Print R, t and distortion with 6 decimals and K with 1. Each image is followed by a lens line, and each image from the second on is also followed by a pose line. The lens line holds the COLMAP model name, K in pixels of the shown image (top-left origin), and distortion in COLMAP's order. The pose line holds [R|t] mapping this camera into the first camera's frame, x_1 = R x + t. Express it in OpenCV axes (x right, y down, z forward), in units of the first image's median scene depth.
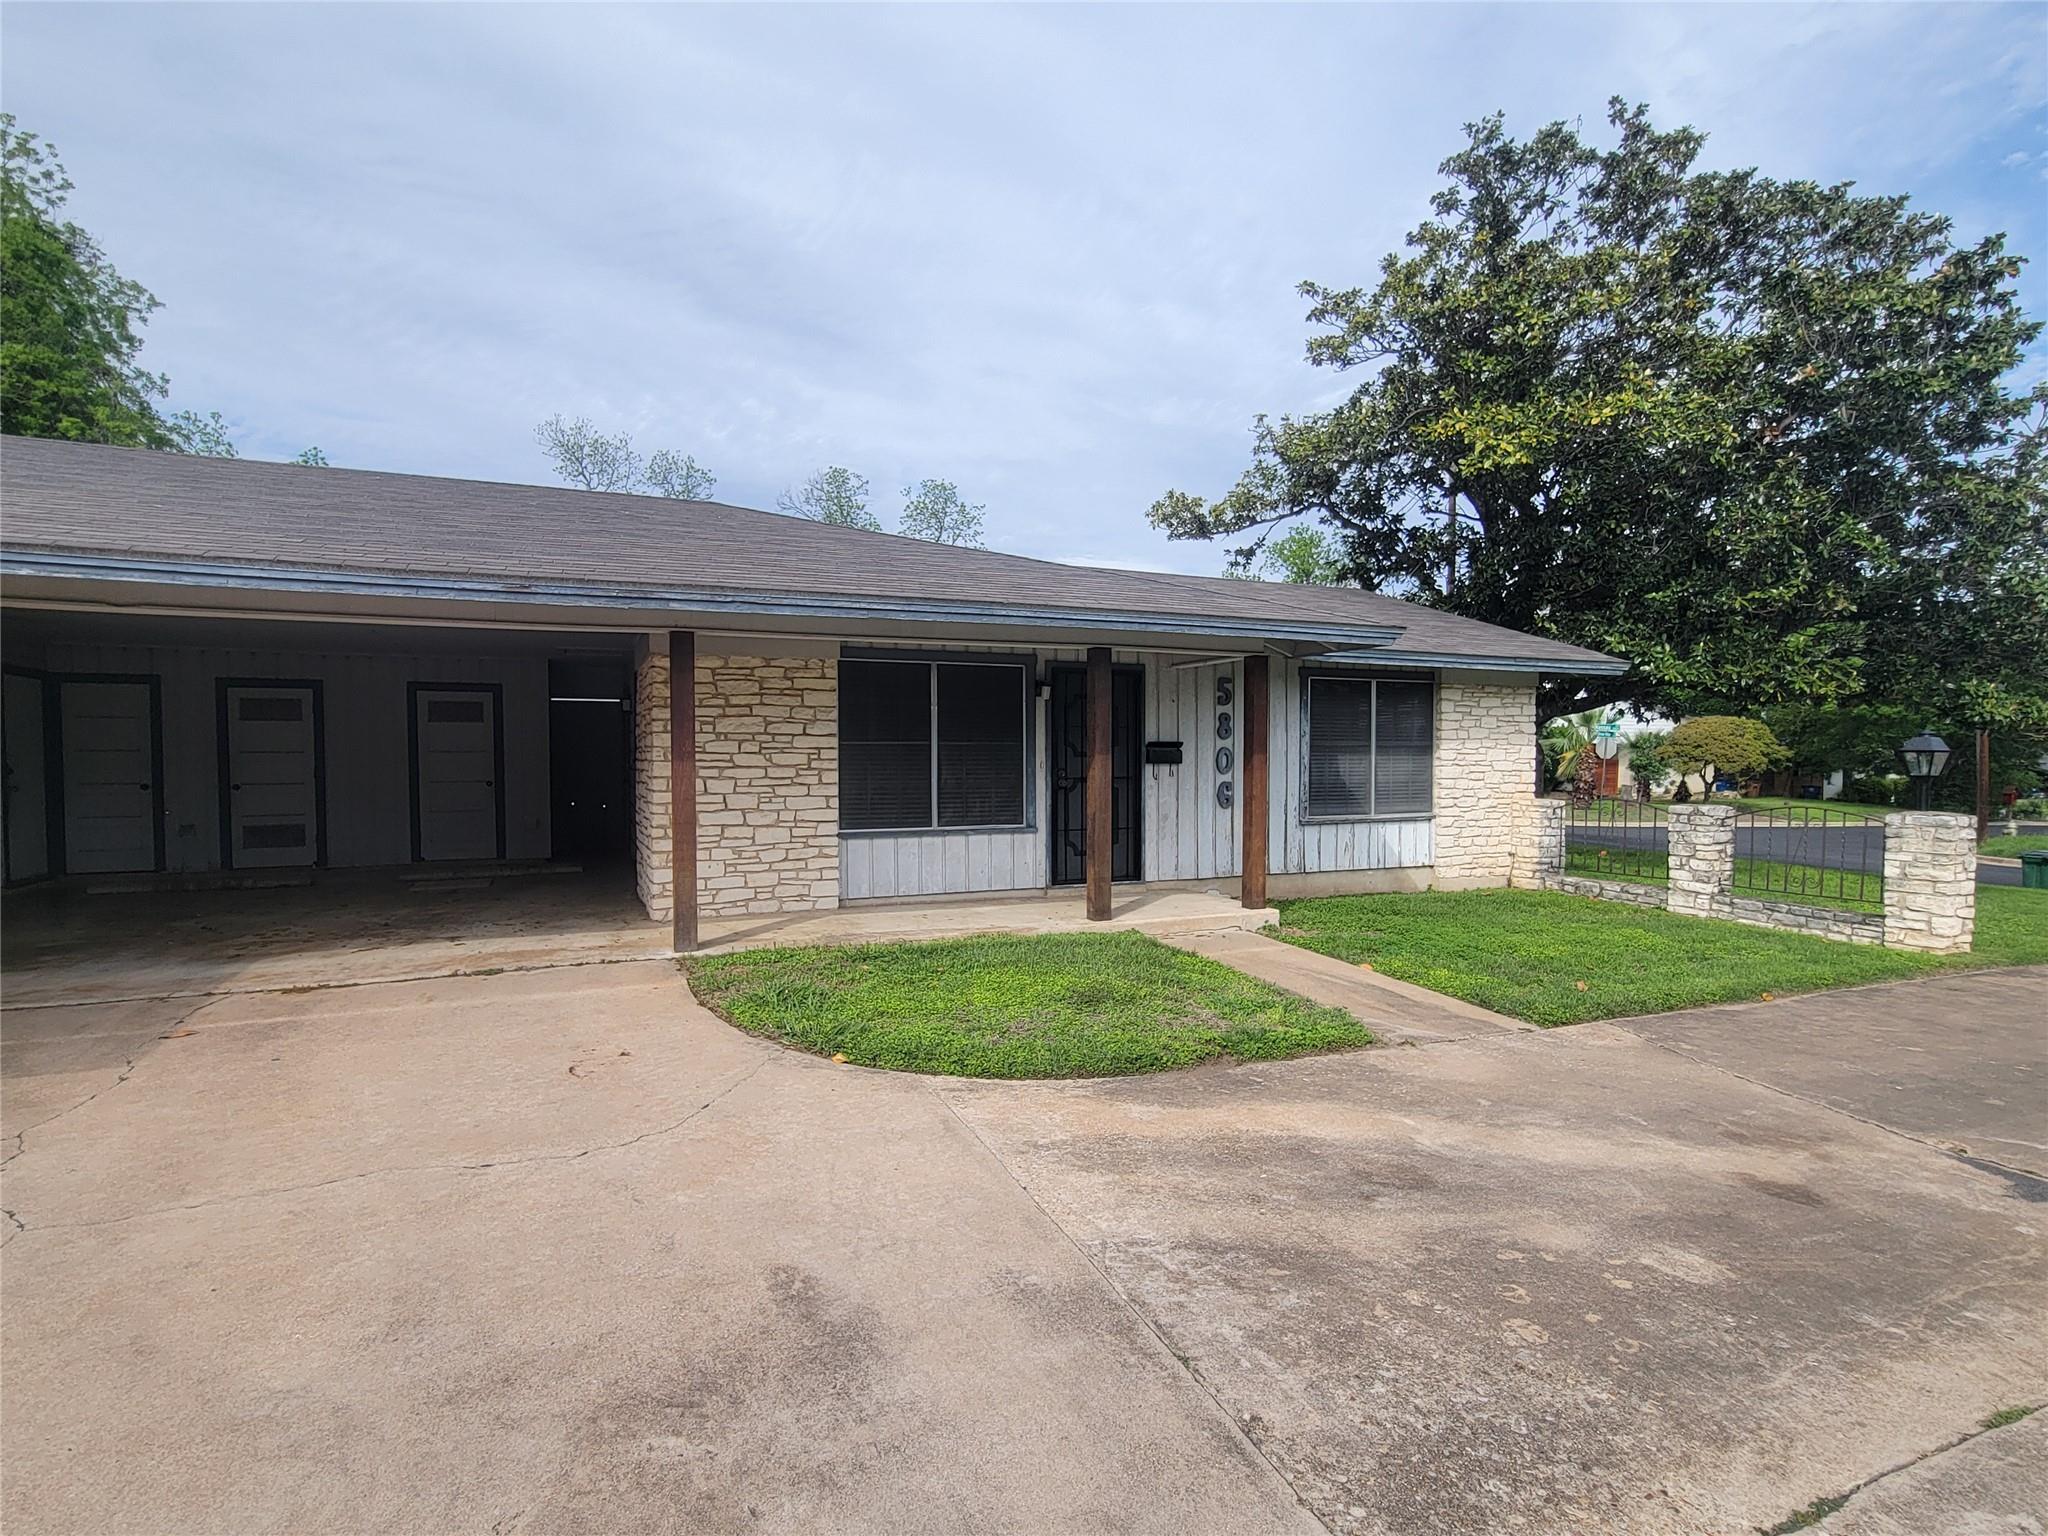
lens RADIAL K [[1014.9, 0, 1015.1], [0, 1014.9, 787.8], [0, 0, 1]] dist [0.006493, -0.006013]
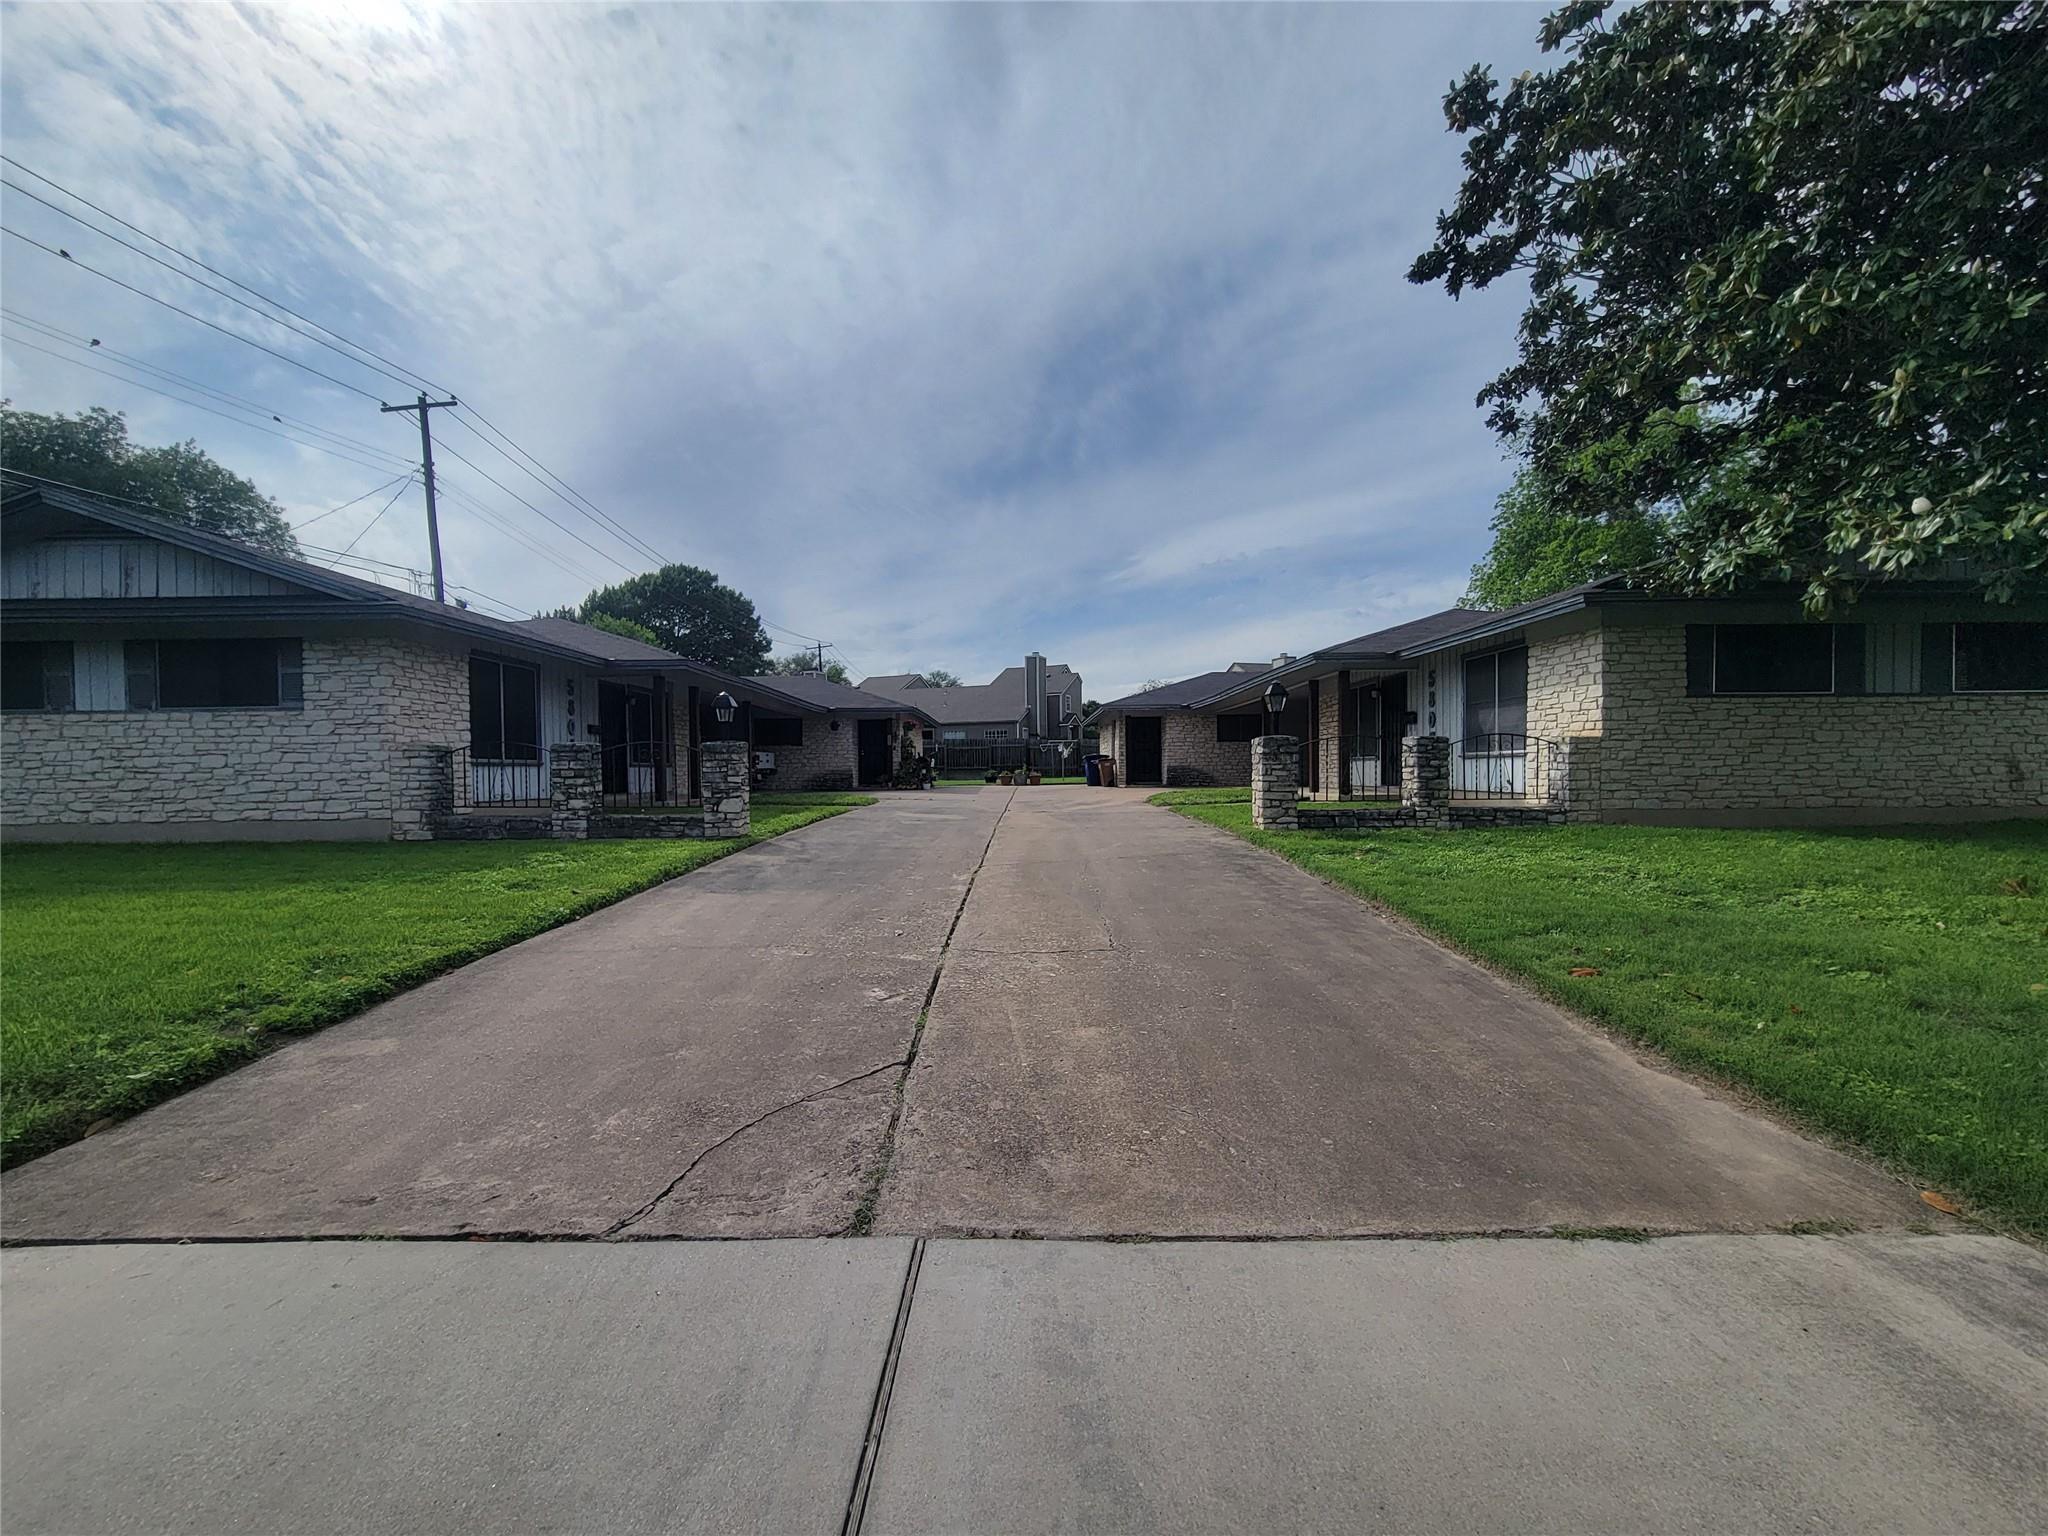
lens RADIAL K [[835.0, 0, 1017.4], [0, 835.0, 785.1], [0, 0, 1]] dist [0.003099, -0.003537]
pose [[-0.410011, 0.019069, -0.911881, 1.822116], [-0.018897, 0.999389, 0.029396, 0.056154], [0.911885, 0.029285, -0.409400, 0.976466]]
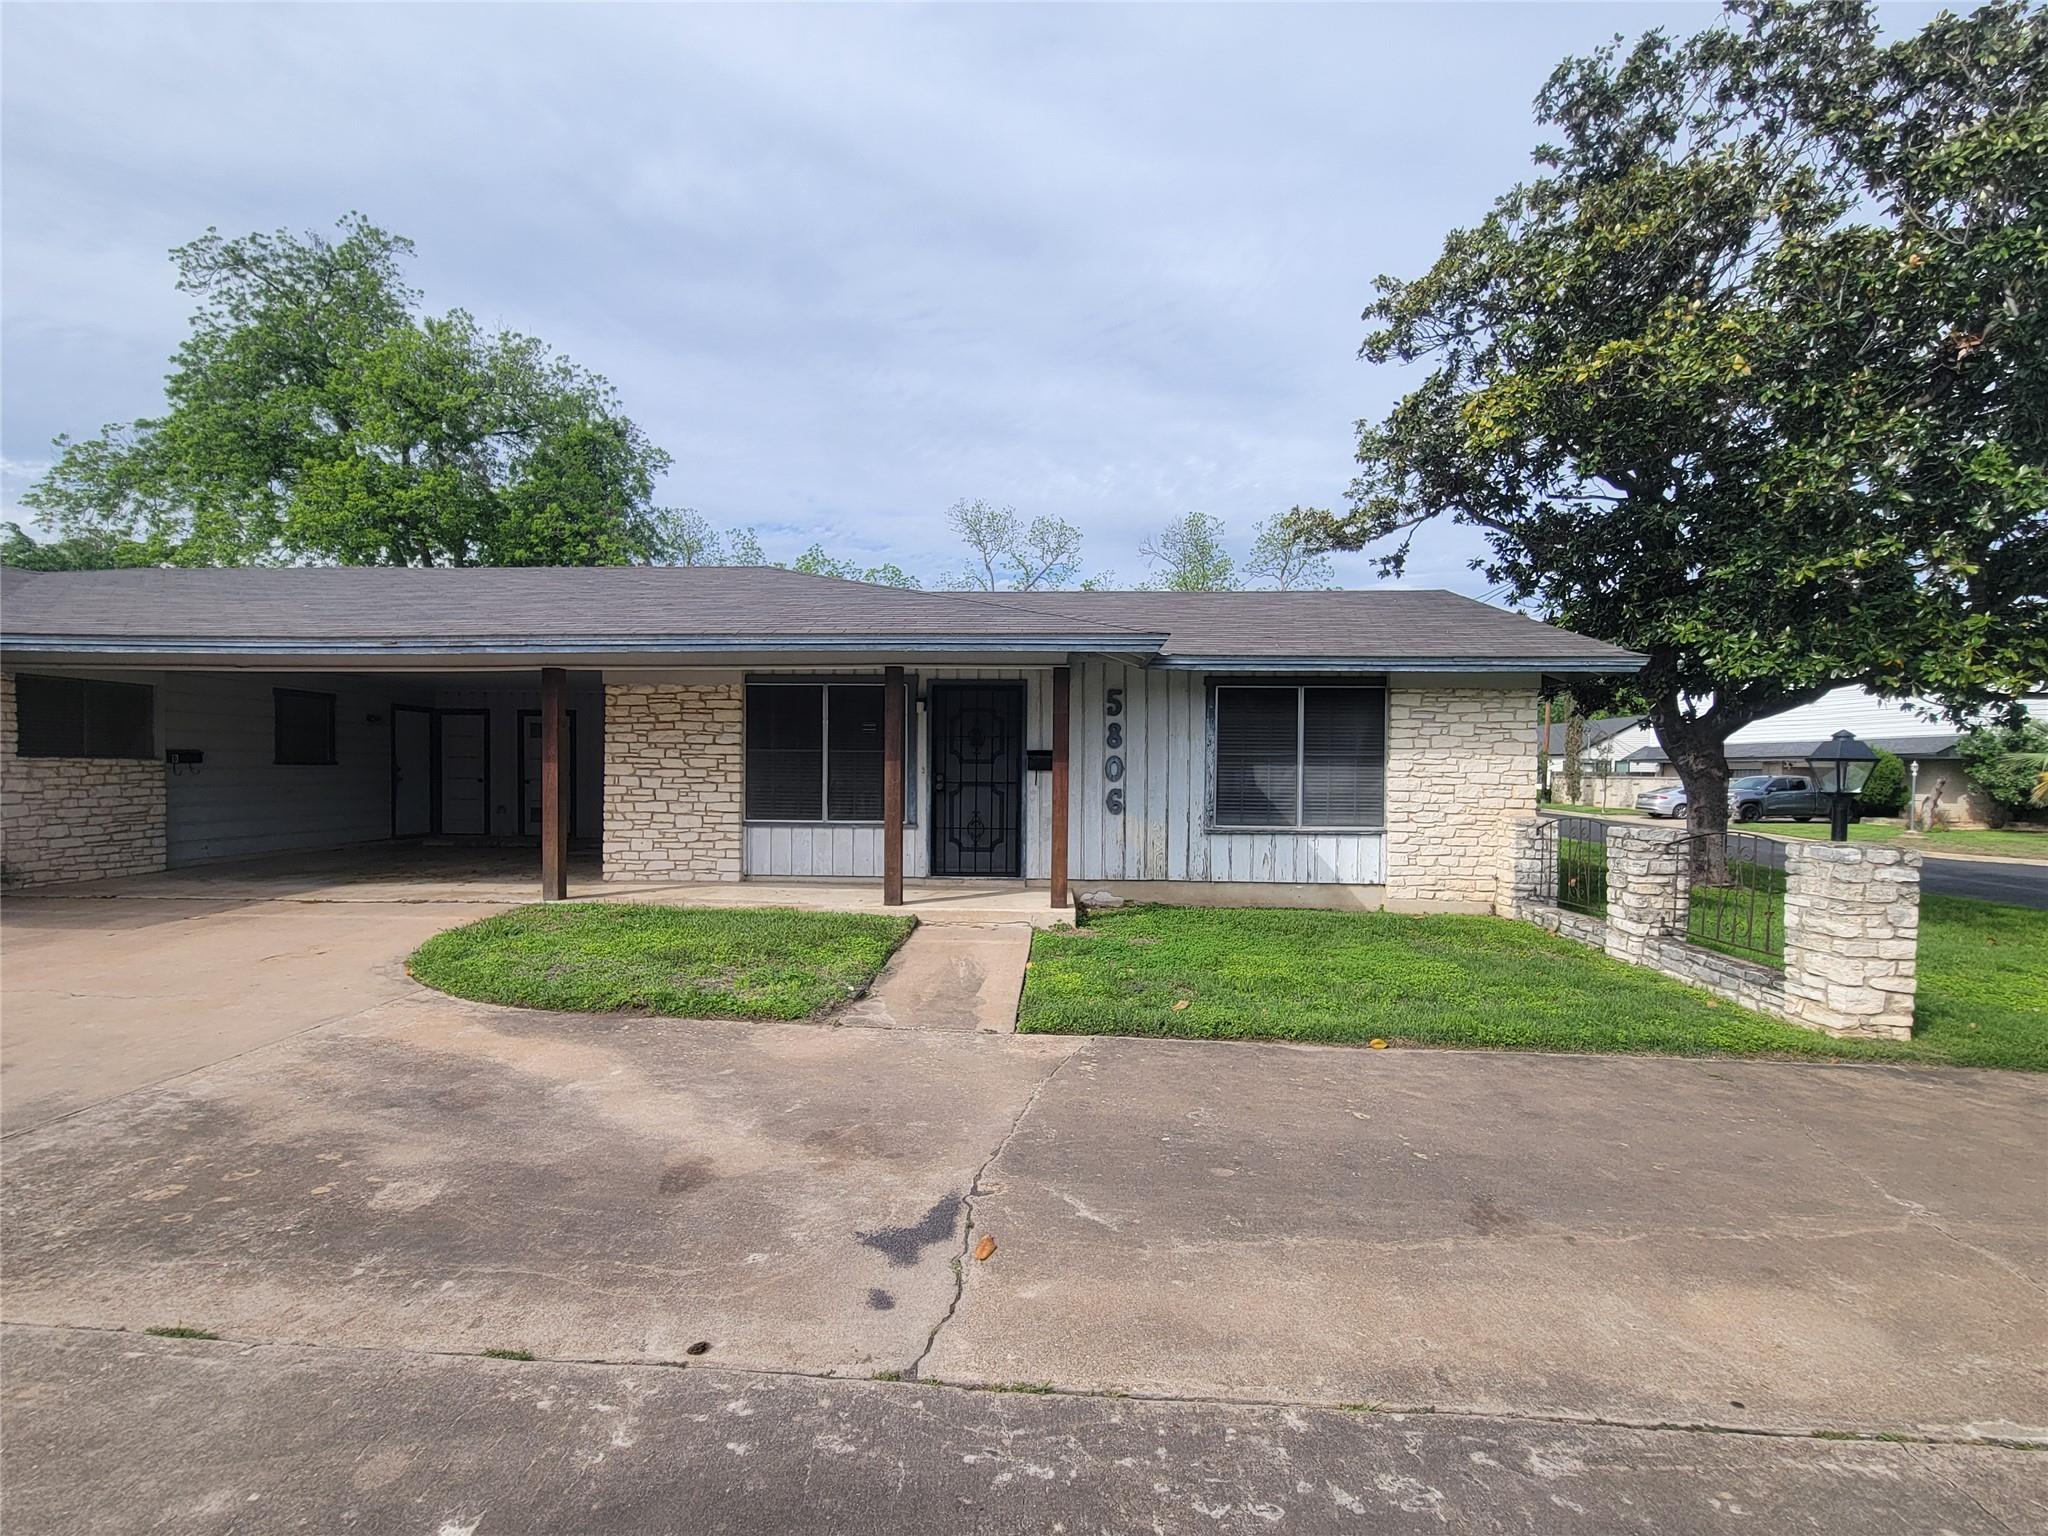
lens RADIAL K [[903.1, 0, 1014.7], [0, 903.1, 788.0], [0, 0, 1]] dist [0.001787, -0.000322]
pose [[0.896266, 0.017421, -0.443174, 0.546111], [-0.022877, 0.999714, -0.006969, 0.002272], [0.442926, 0.016384, 0.896409, 0.123995]]
